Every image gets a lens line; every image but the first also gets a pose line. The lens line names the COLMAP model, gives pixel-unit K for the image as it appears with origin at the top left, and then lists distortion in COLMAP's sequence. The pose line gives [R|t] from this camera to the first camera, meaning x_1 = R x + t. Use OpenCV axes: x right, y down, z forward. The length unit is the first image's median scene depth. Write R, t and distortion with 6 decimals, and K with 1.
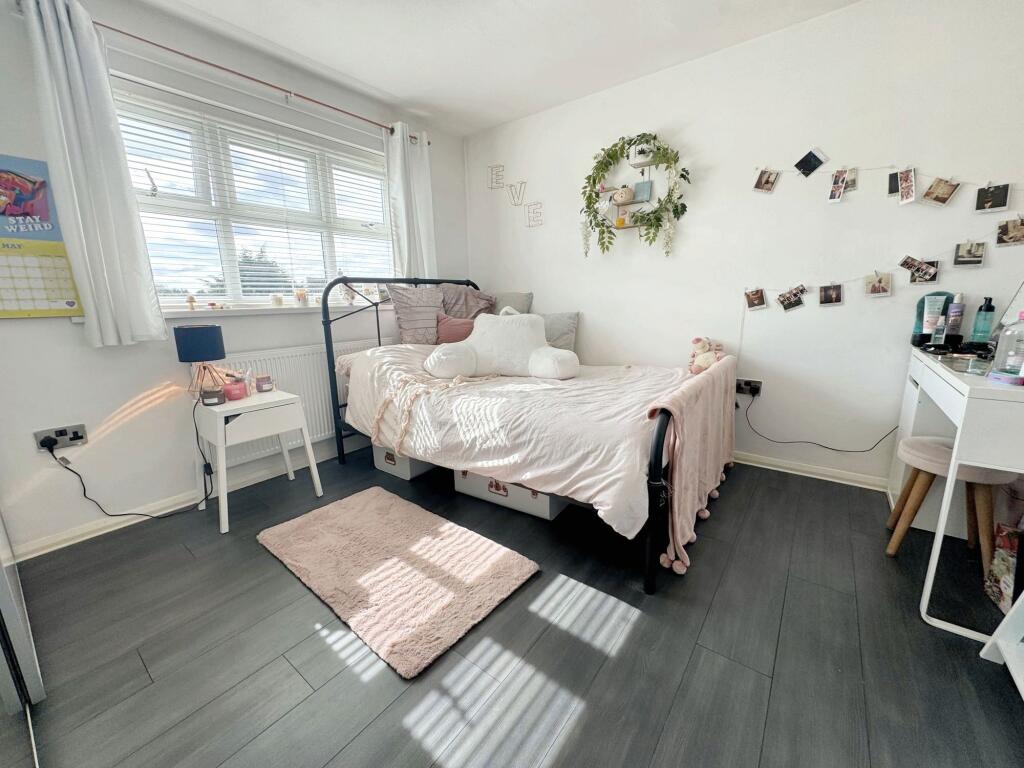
lens RADIAL K [[410.0, 0, 512.3], [0, 410.0, 383.9], [0, 0, 1]] dist [0.006301, -0.000770]
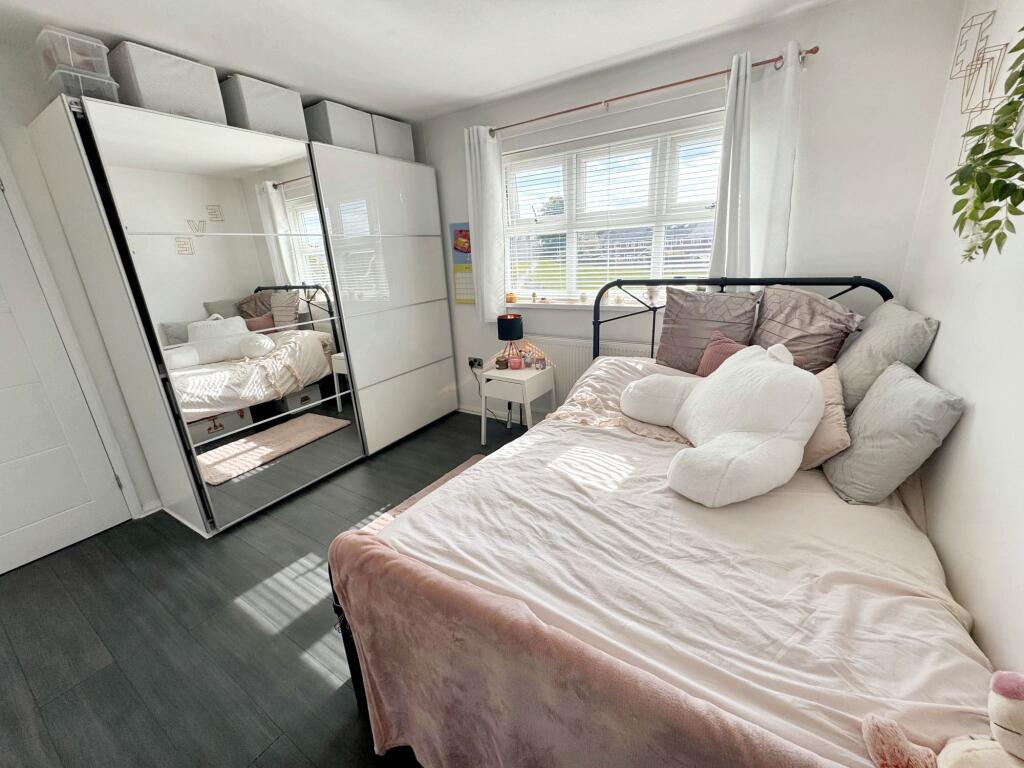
lens RADIAL K [[410.0, 0, 509.8], [0, 410.0, 381.6], [0, 0, 1]] dist [0.006301, -0.000770]
pose [[0.082201, 0.312297, -0.946421, 0.708417], [-0.161464, 0.941262, 0.296571, -0.341960], [0.983449, 0.128435, 0.127797, 0.790612]]
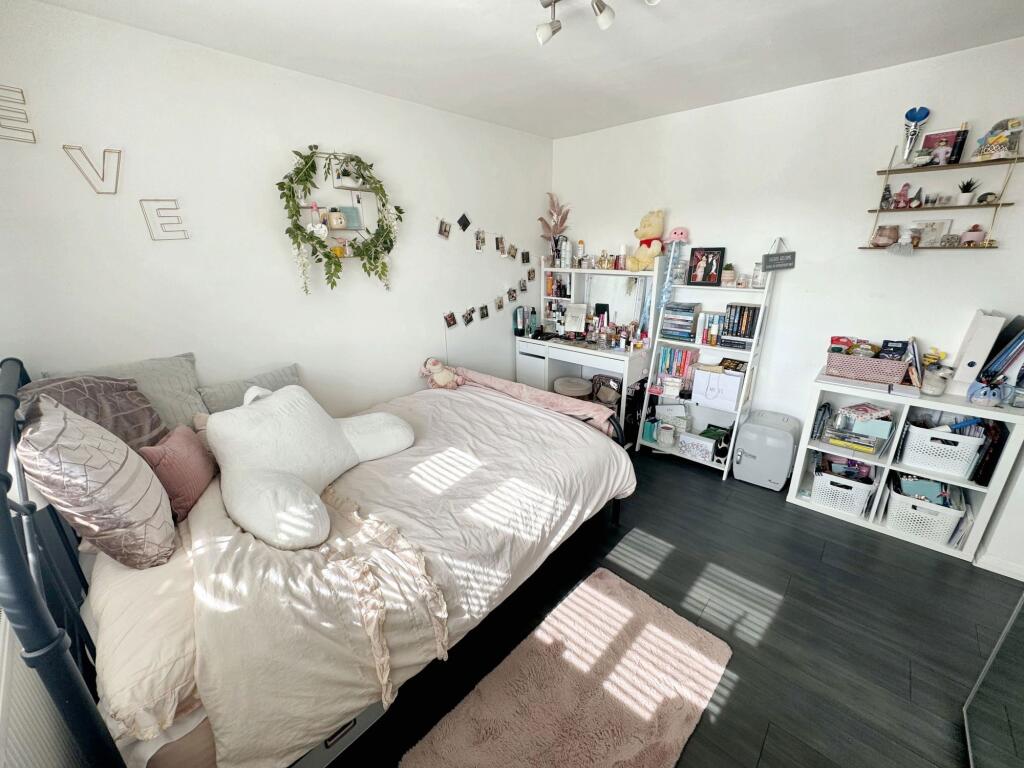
lens RADIAL K [[410.0, 0, 510.2], [0, 410.0, 384.1], [0, 0, 1]] dist [0.006301, -0.000770]
pose [[0.090158, -0.306249, 0.947672, -0.759307], [0.223207, 0.933555, 0.280452, -0.385275], [-0.970593, 0.186242, 0.152524, 0.752544]]
